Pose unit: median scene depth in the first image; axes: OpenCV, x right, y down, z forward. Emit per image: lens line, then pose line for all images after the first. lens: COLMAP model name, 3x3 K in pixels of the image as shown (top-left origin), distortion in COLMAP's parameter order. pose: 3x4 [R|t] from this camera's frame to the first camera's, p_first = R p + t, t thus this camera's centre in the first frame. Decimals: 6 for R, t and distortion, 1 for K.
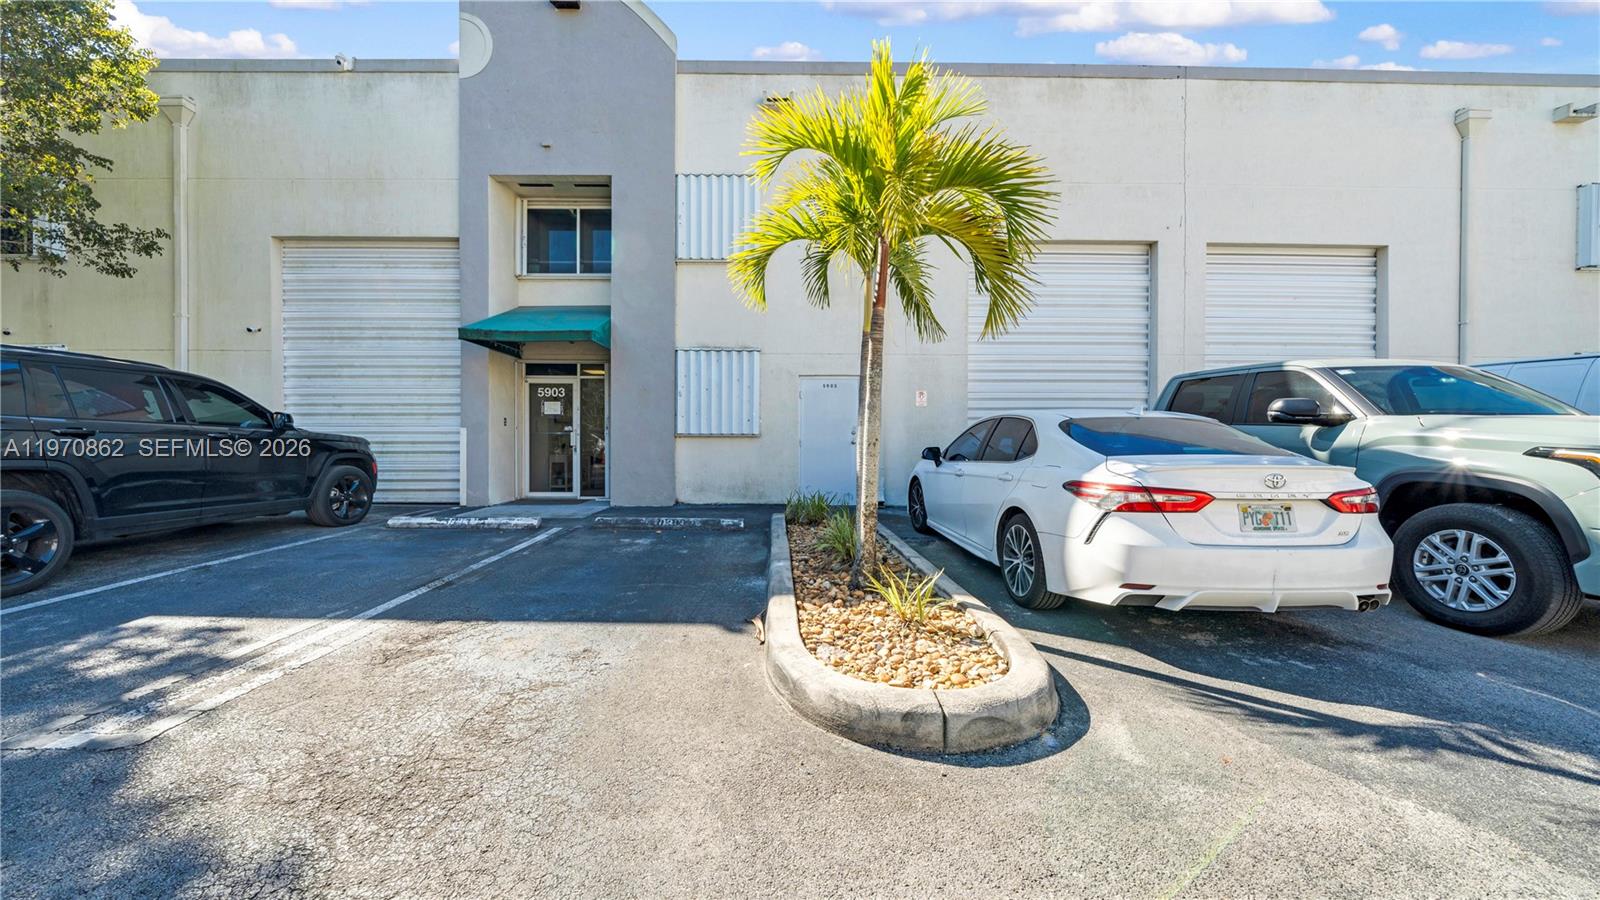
lens RADIAL K [[564.5, 0, 800.0], [0, 564.5, 450.0], [0, 0, 1]] dist [0.000394, -0.000004]
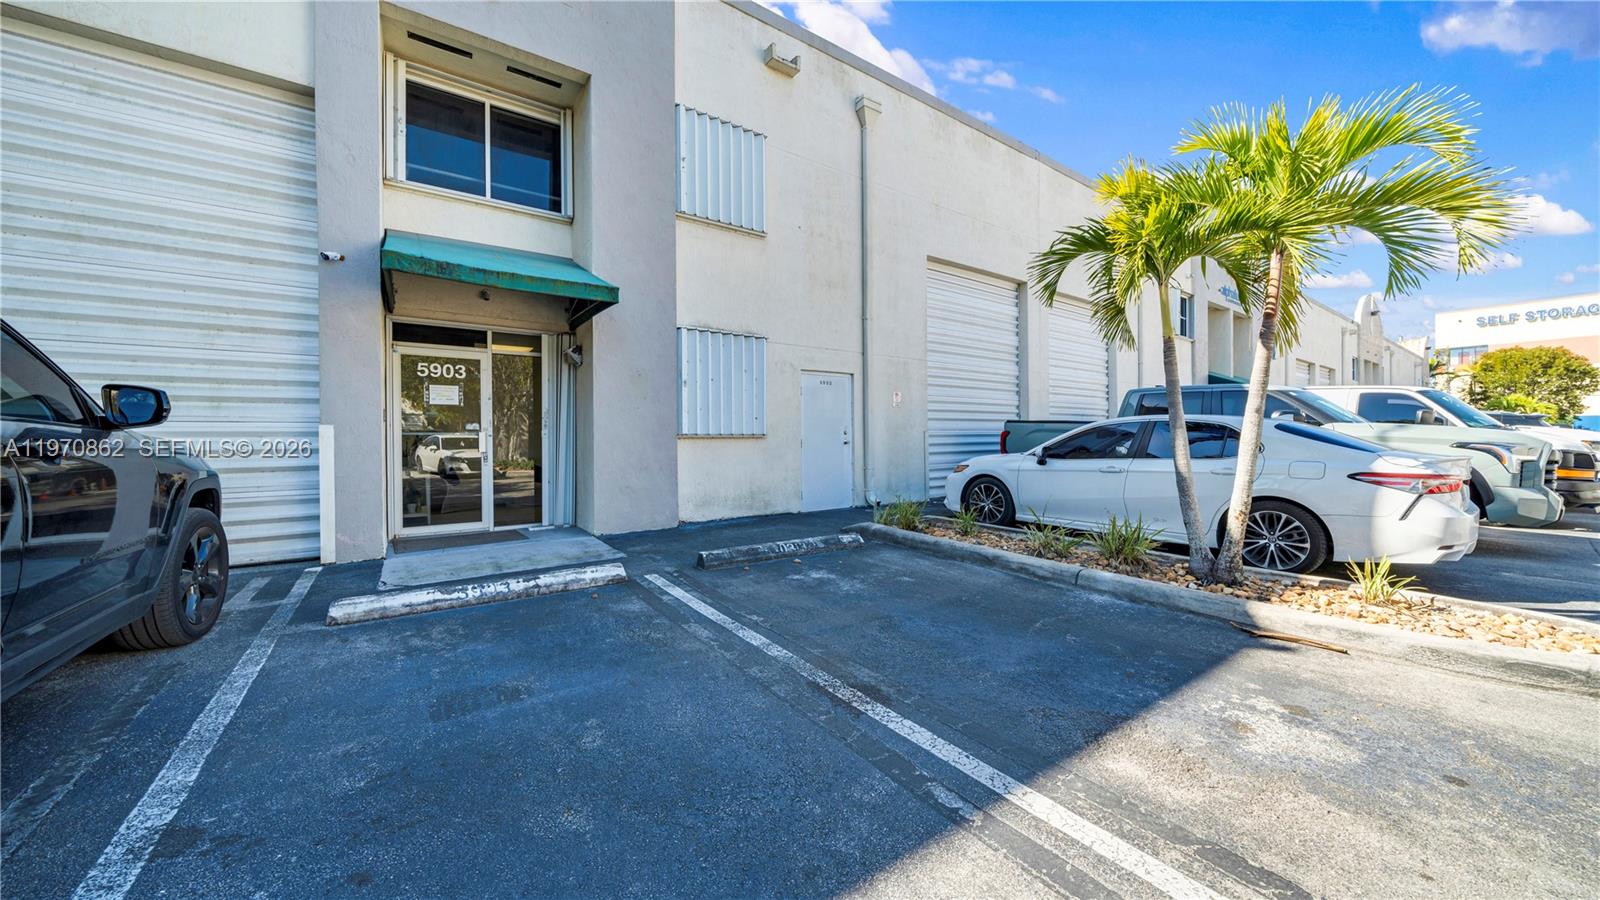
lens RADIAL K [[546.4, 0, 798.1], [0, 546.4, 443.9], [0, 0, 1]] dist [-0.001884, -0.000076]
pose [[0.828155, -0.013169, 0.560344, -0.499980], [0.016796, 0.999858, -0.001325, -0.011277], [-0.560247, 0.010509, 0.828259, 0.275742]]
